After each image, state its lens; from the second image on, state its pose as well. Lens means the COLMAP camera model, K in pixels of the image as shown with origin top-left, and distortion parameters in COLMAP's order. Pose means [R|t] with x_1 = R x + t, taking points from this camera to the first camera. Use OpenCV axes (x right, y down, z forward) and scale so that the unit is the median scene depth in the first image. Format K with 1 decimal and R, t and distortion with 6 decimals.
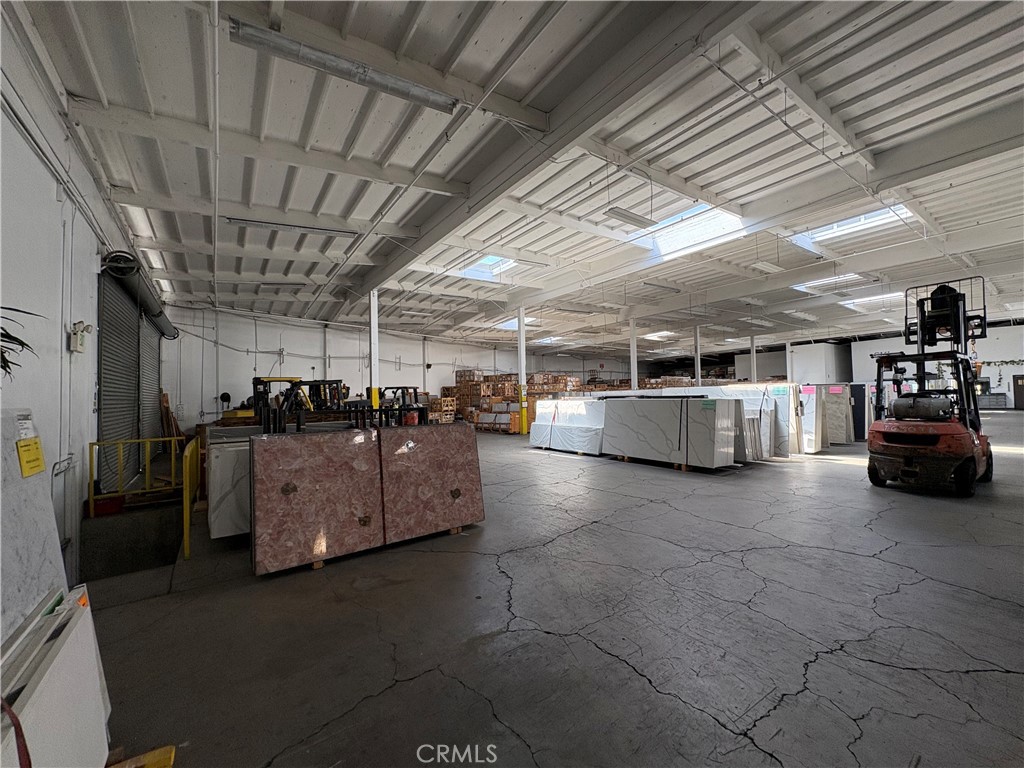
lens RADIAL K [[408.1, 0, 511.2], [0, 408.1, 385.2], [0, 0, 1]] dist [0.001776, -0.000489]
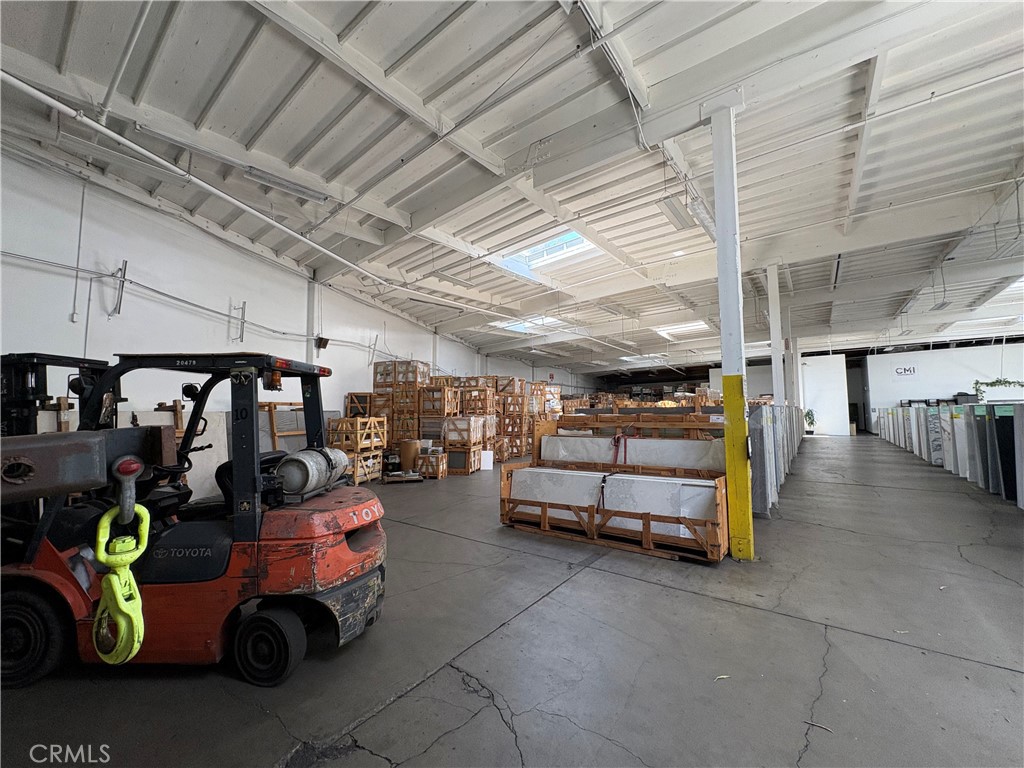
lens RADIAL K [[408.1, 0, 509.6], [0, 408.1, 380.8], [0, 0, 1]] dist [0.001776, -0.000489]
pose [[0.954781, 0.036825, 0.295021, -0.139257], [-0.019662, 0.997948, -0.060932, 0.015149], [-0.296660, 0.052376, 0.953546, 0.538457]]
